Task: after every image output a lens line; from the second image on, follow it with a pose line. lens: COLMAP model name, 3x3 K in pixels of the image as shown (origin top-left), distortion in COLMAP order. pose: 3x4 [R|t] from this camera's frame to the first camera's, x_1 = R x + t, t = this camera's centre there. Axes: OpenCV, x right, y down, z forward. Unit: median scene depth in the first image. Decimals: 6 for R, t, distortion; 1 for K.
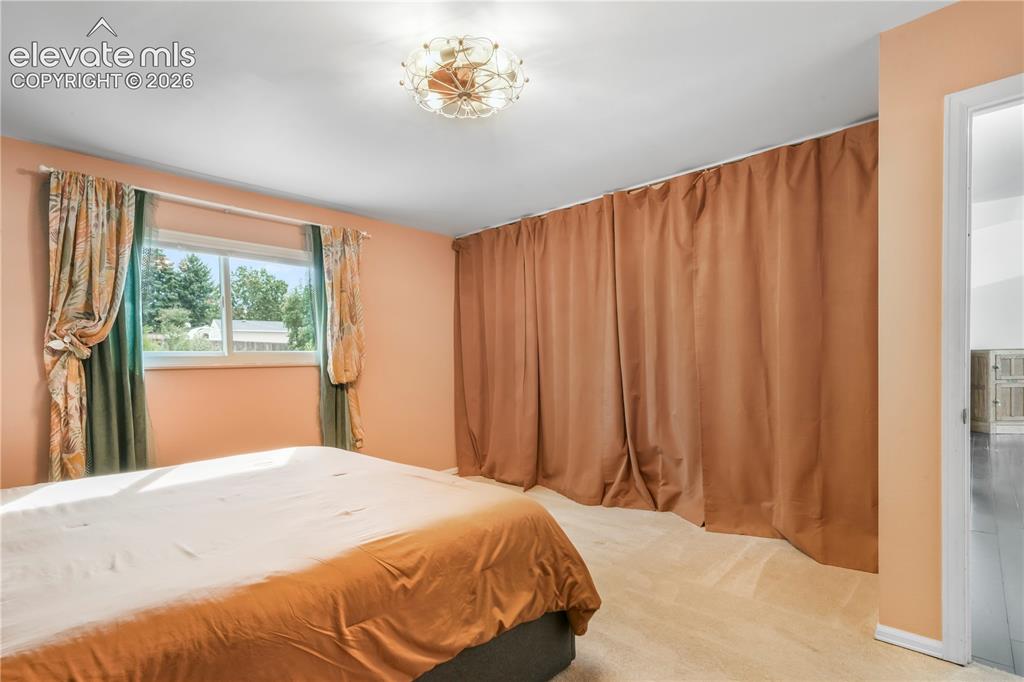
lens RADIAL K [[484.8, 0, 505.9], [0, 484.8, 372.7], [0, 0, 1]] dist [0.014321, 0.000187]
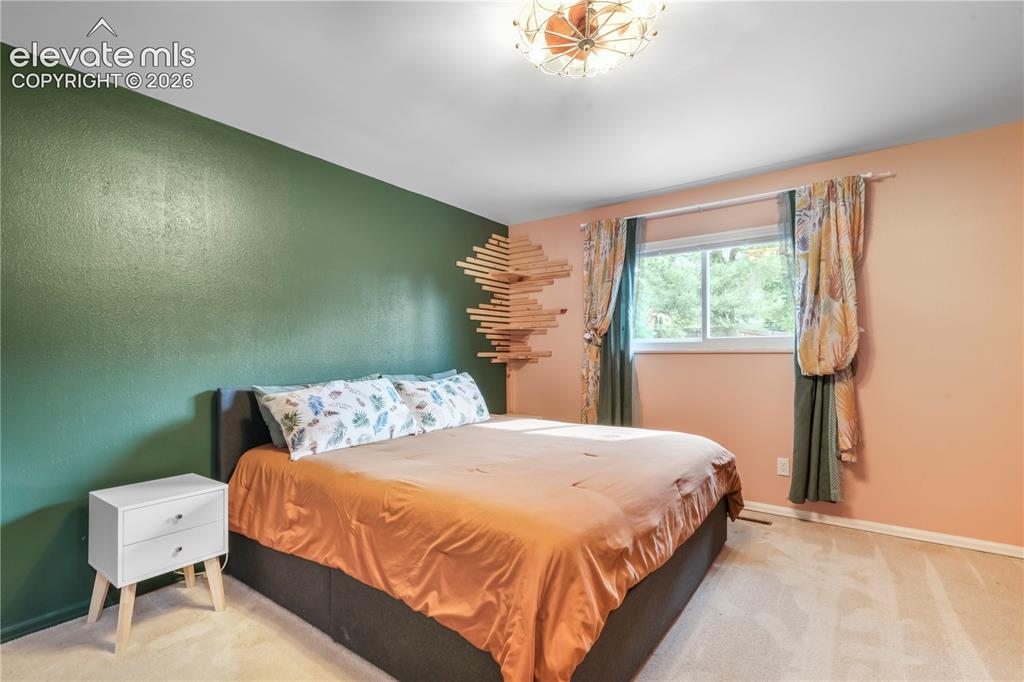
lens RADIAL K [[474.3, 0, 508.9], [0, 474.3, 349.5], [0, 0, 1]] dist [0.014791, 0.000797]
pose [[0.138262, 0.012023, -0.990323, 0.523906], [-0.023726, 0.999680, 0.008824, -0.021246], [0.990111, 0.022276, 0.138503, 0.531763]]
